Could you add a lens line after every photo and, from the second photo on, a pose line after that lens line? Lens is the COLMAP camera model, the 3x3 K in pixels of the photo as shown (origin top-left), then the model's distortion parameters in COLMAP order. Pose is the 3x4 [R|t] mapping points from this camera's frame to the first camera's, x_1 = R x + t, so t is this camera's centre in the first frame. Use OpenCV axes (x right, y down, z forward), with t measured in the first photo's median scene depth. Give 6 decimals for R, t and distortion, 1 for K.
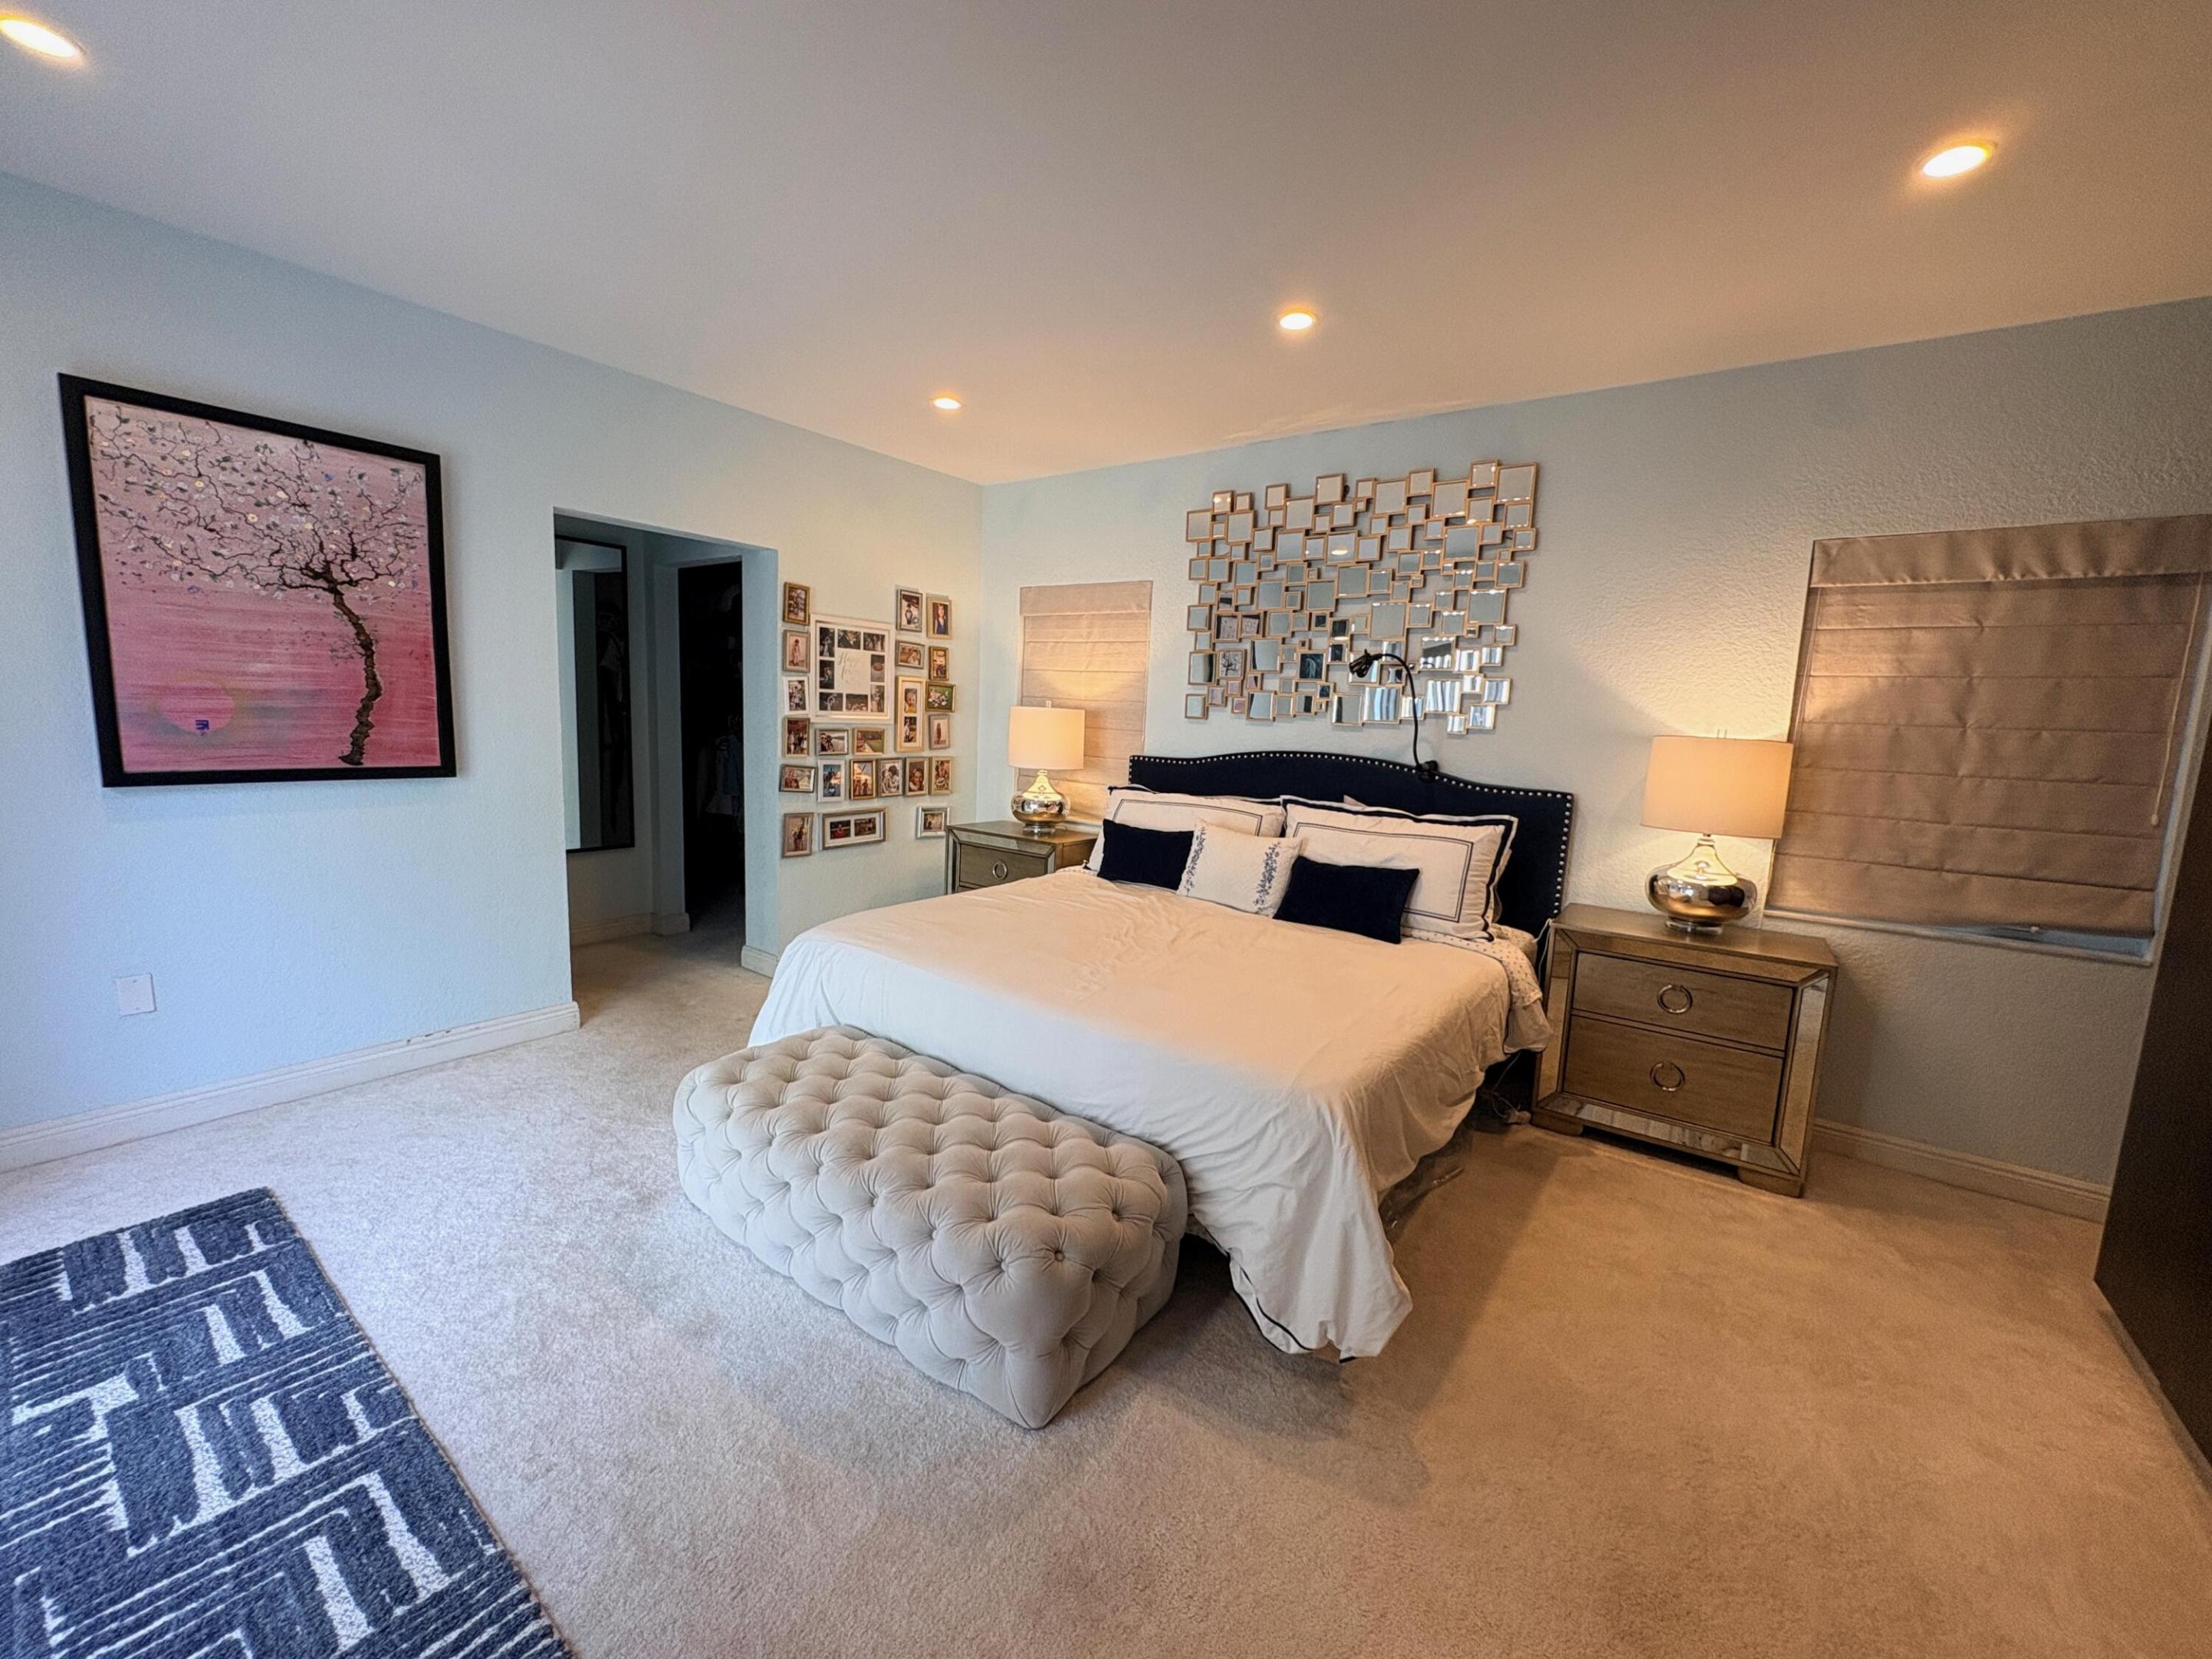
lens RADIAL K [[879.5, 0, 1102.9], [0, 879.5, 828.7], [0, 0, 1]] dist [-0.000607, 0.000132]
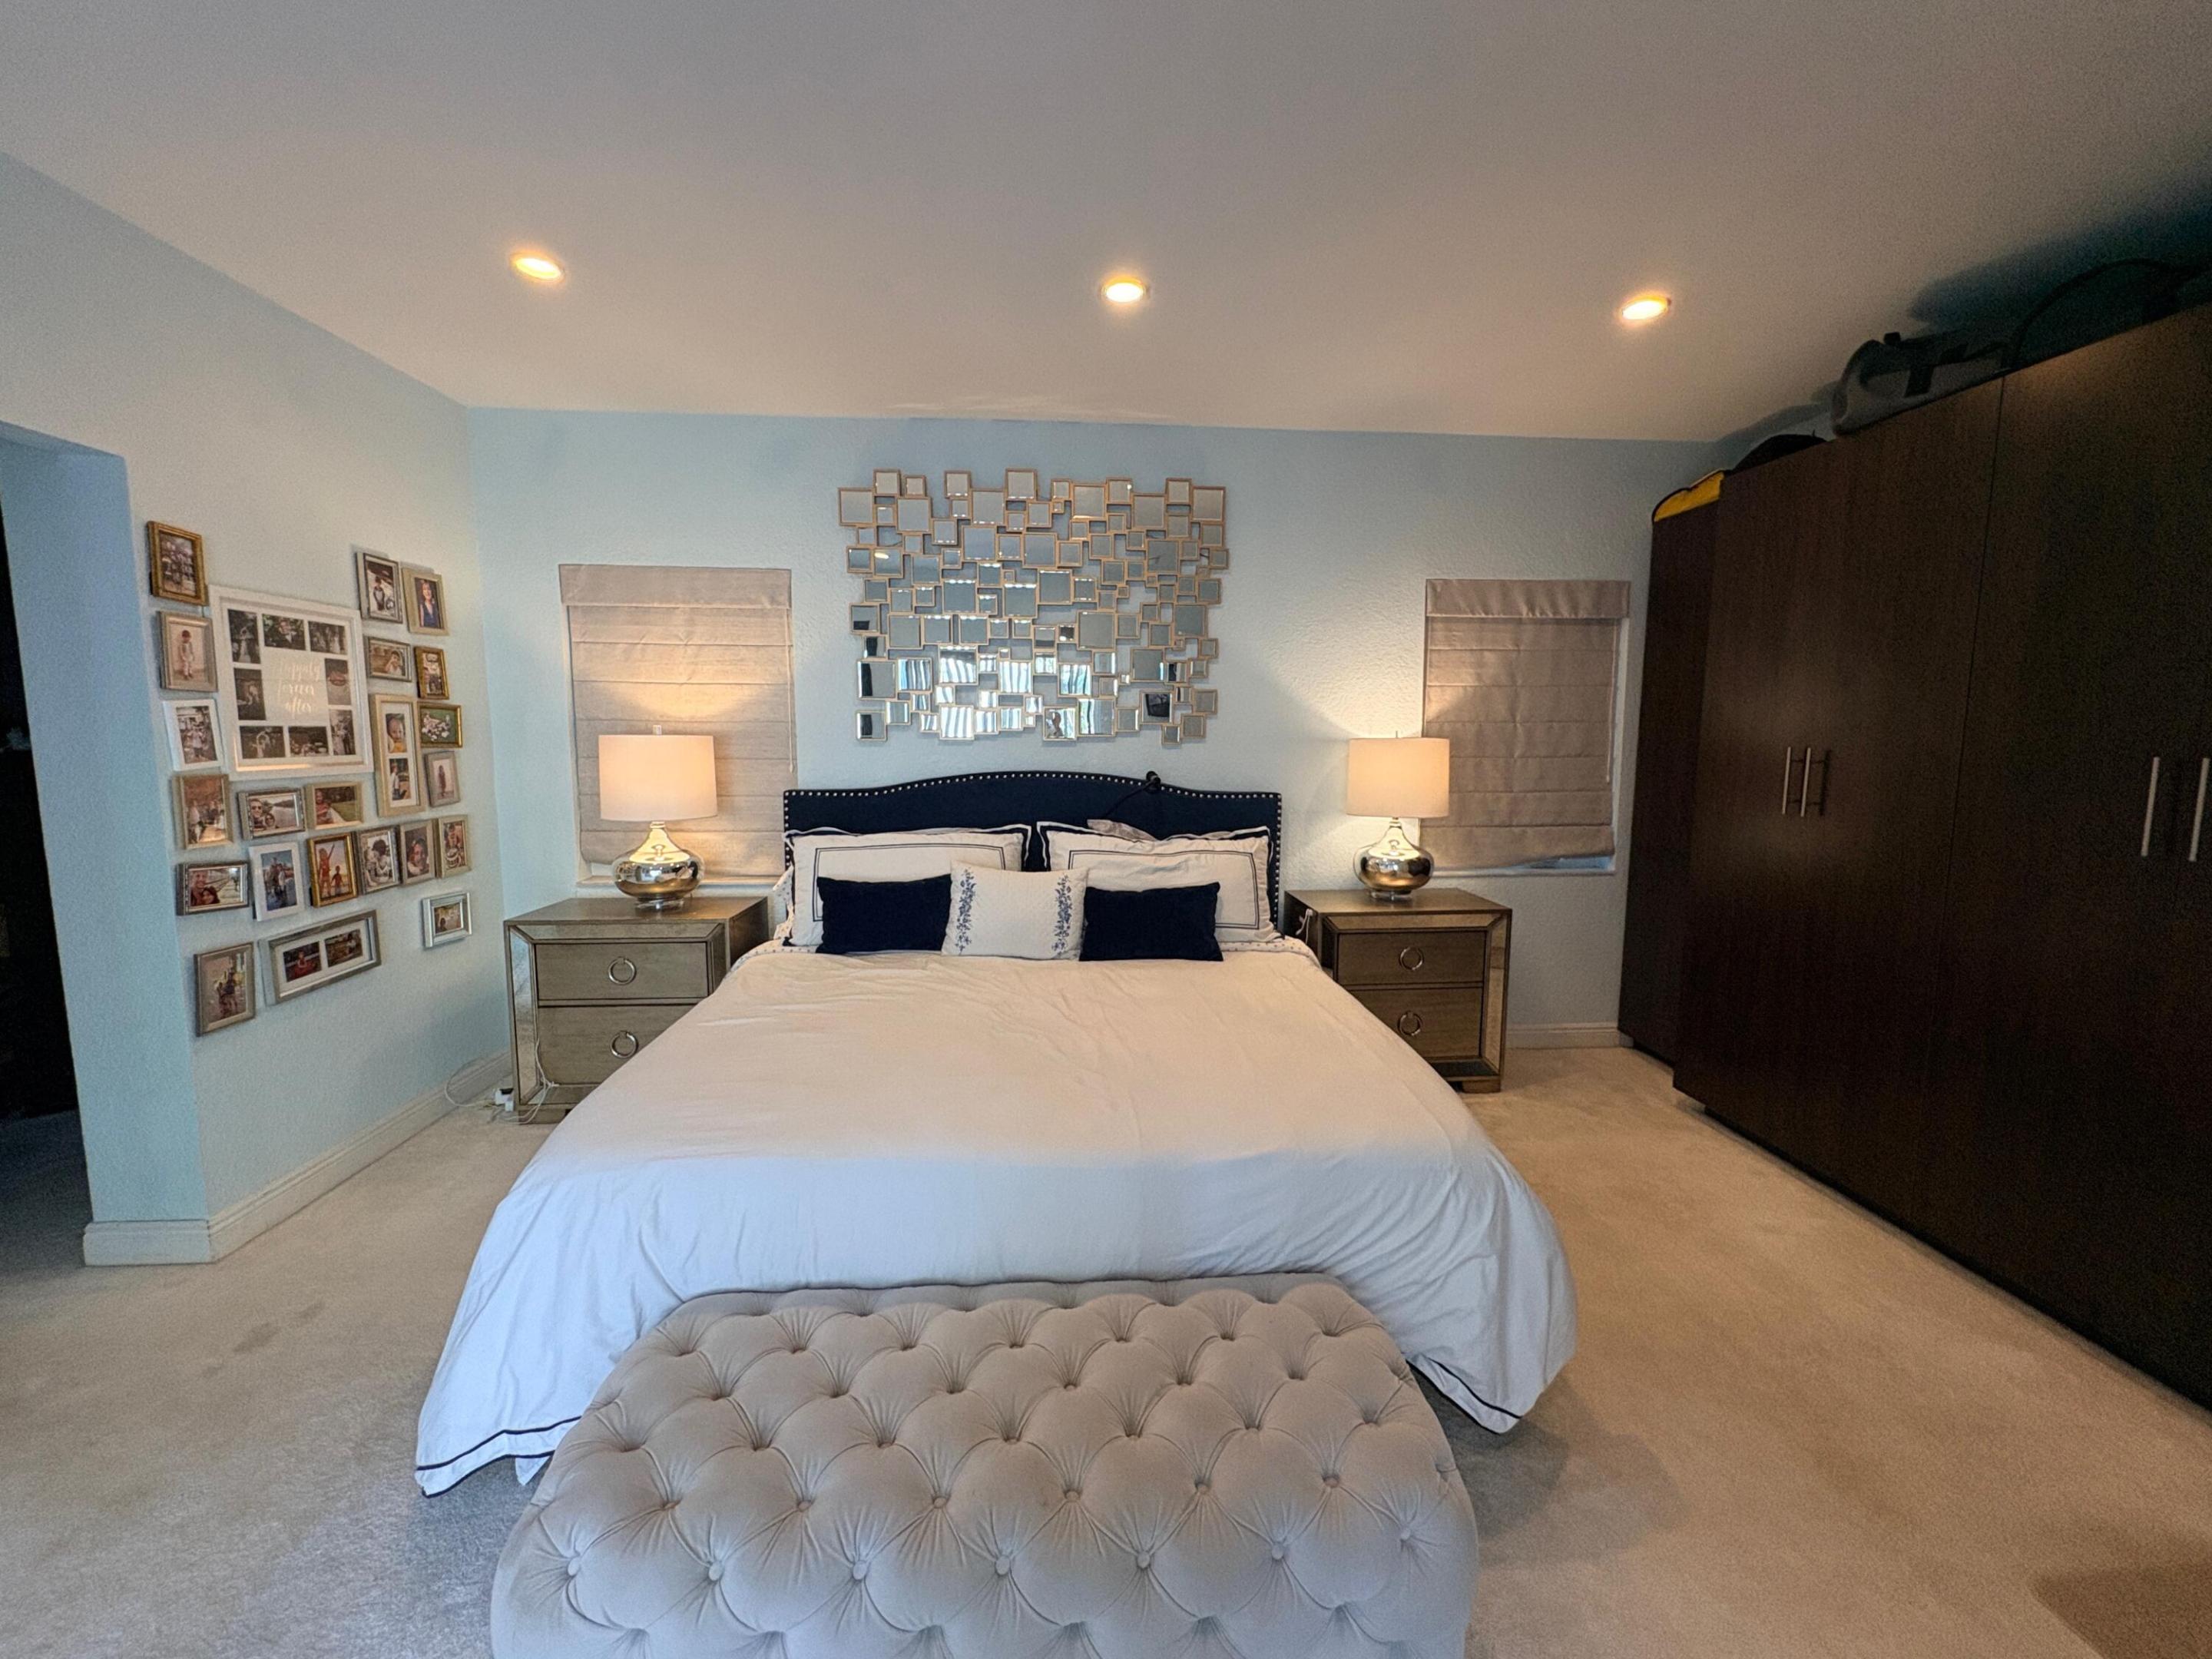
lens RADIAL K [[879.5, 0, 1104.3], [0, 879.5, 828.7], [0, 0, 1]] dist [-0.000607, 0.000132]
pose [[0.761521, -0.113157, 0.638186, -0.378682], [0.115799, 0.992553, 0.037812, -0.068791], [-0.637712, 0.045107, 0.768953, 0.320436]]
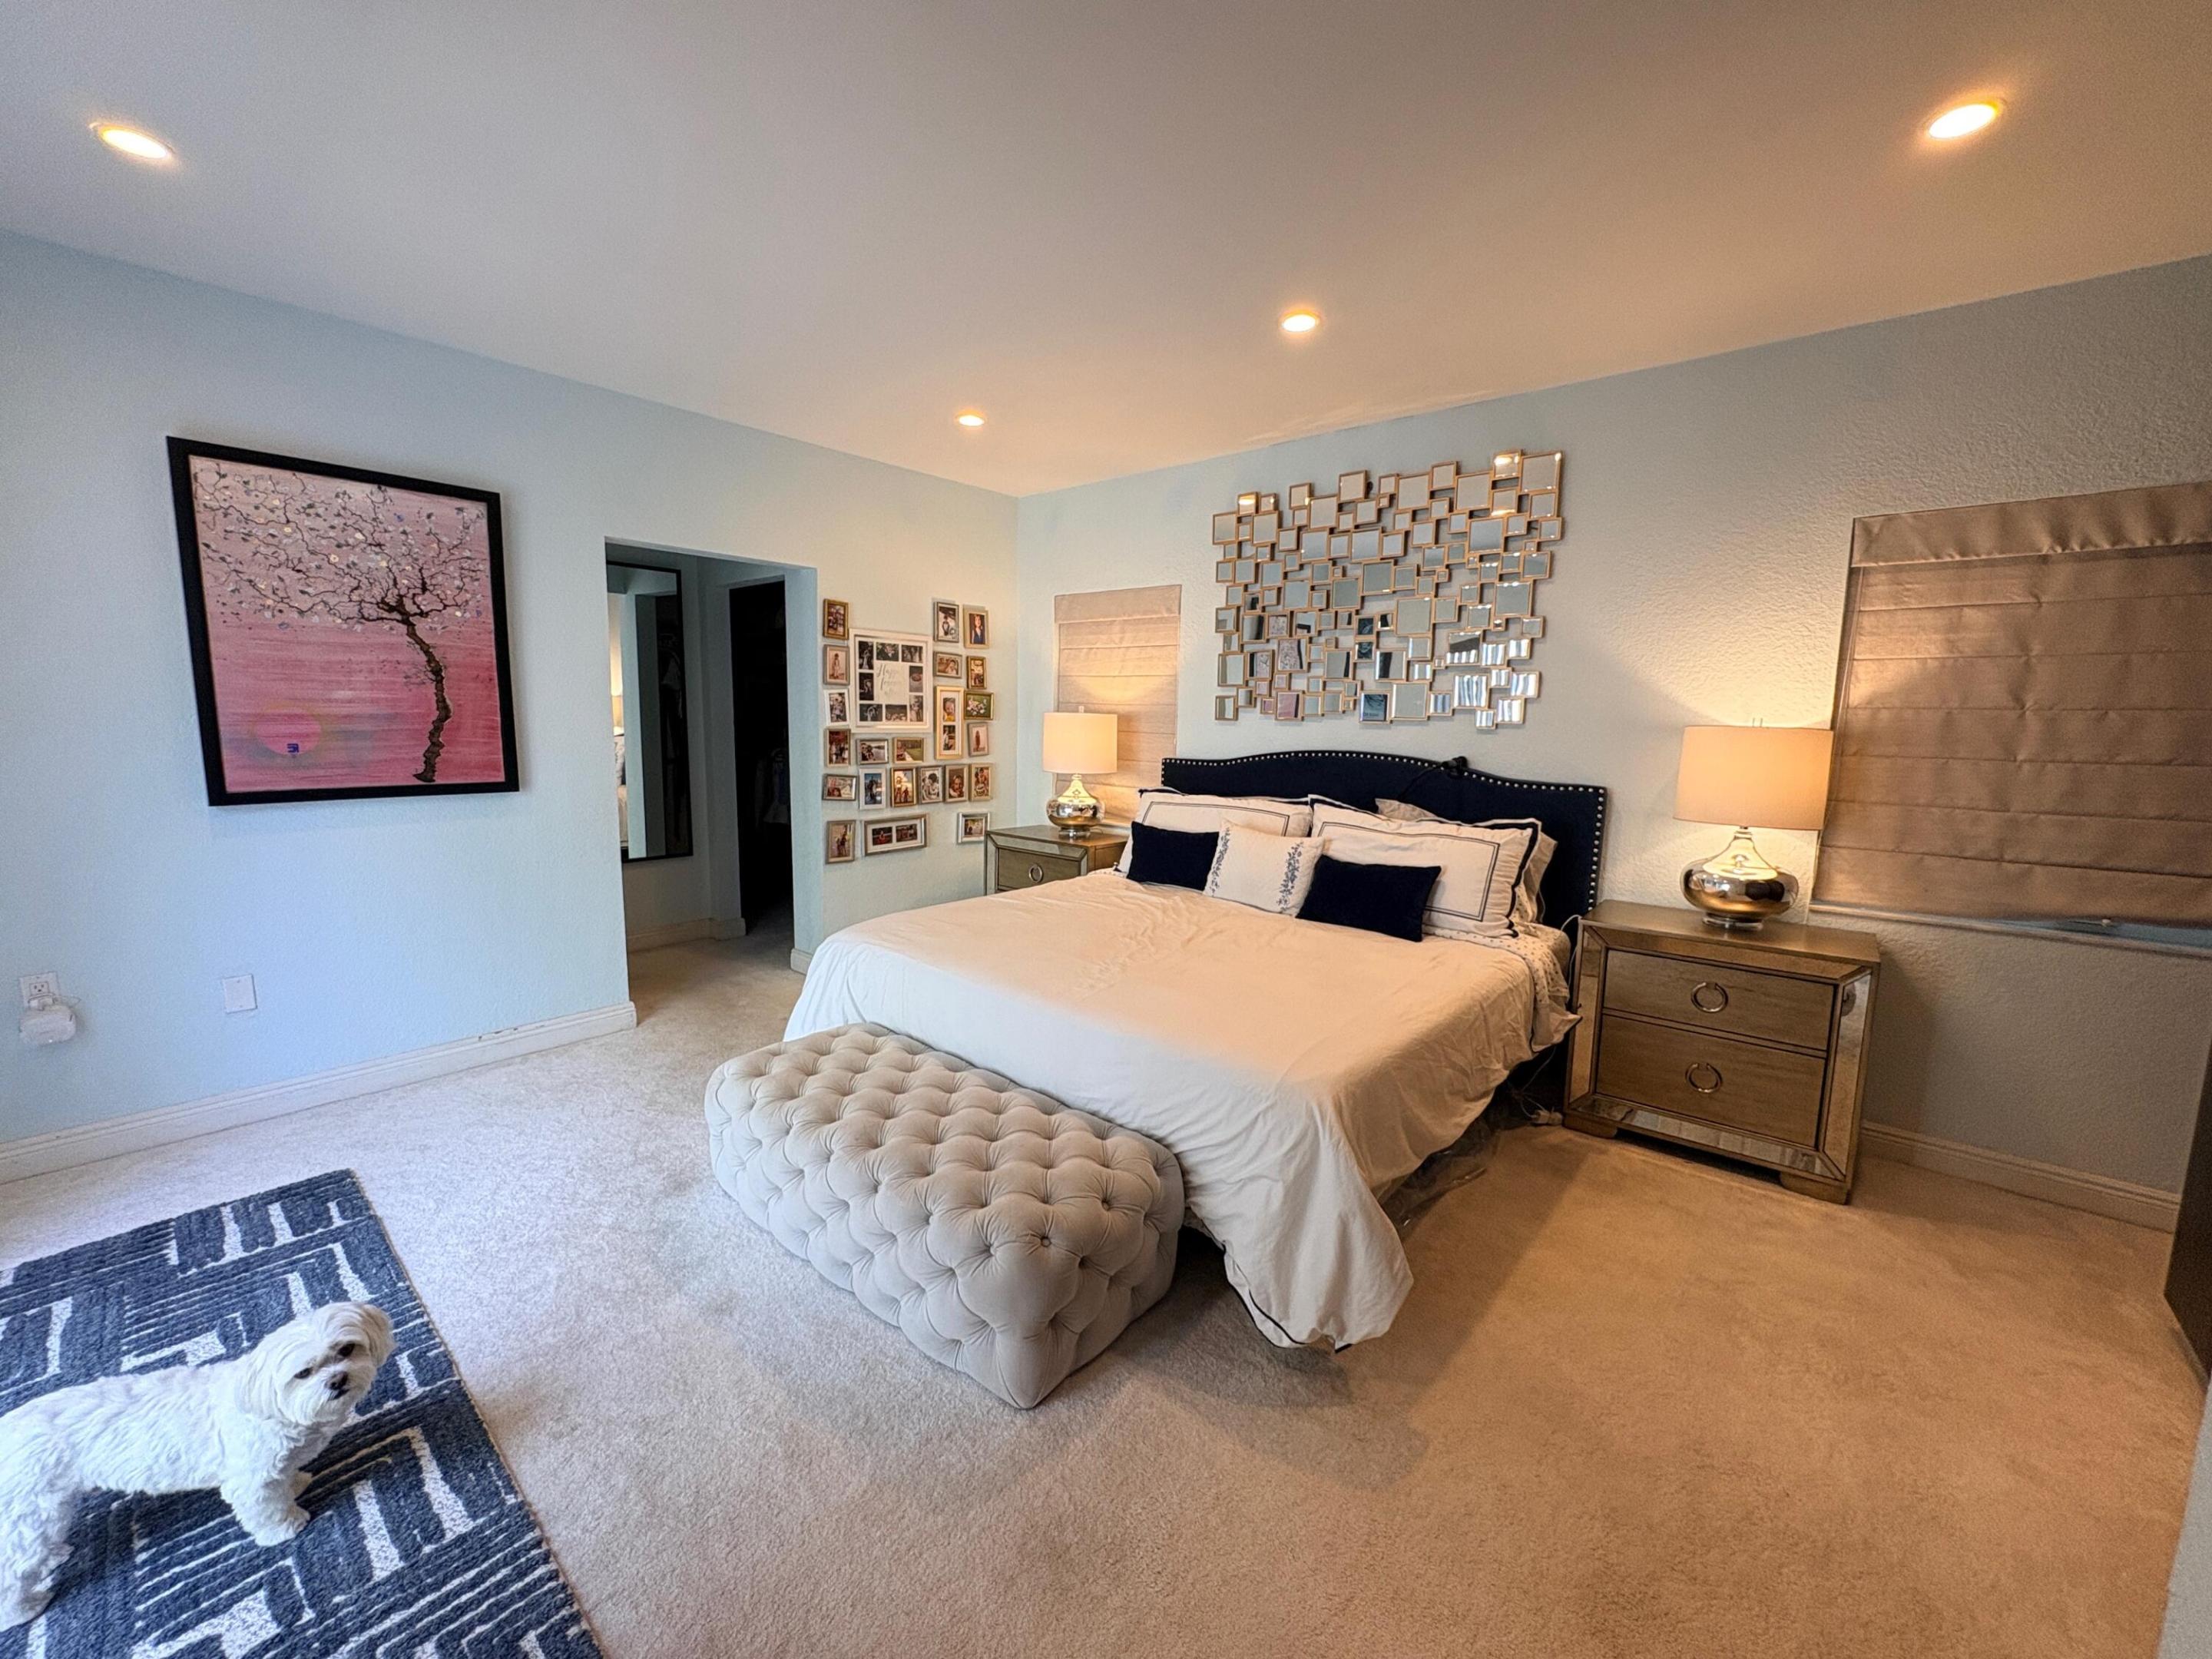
lens RADIAL K [[879.5, 0, 1102.6], [0, 879.5, 828.5], [0, 0, 1]] dist [-0.000607, 0.000132]
pose [[0.996943, -0.015187, -0.076645, 0.057647], [0.014739, 0.999871, -0.006397, 0.004010], [0.076733, 0.005248, 0.997038, -0.016121]]
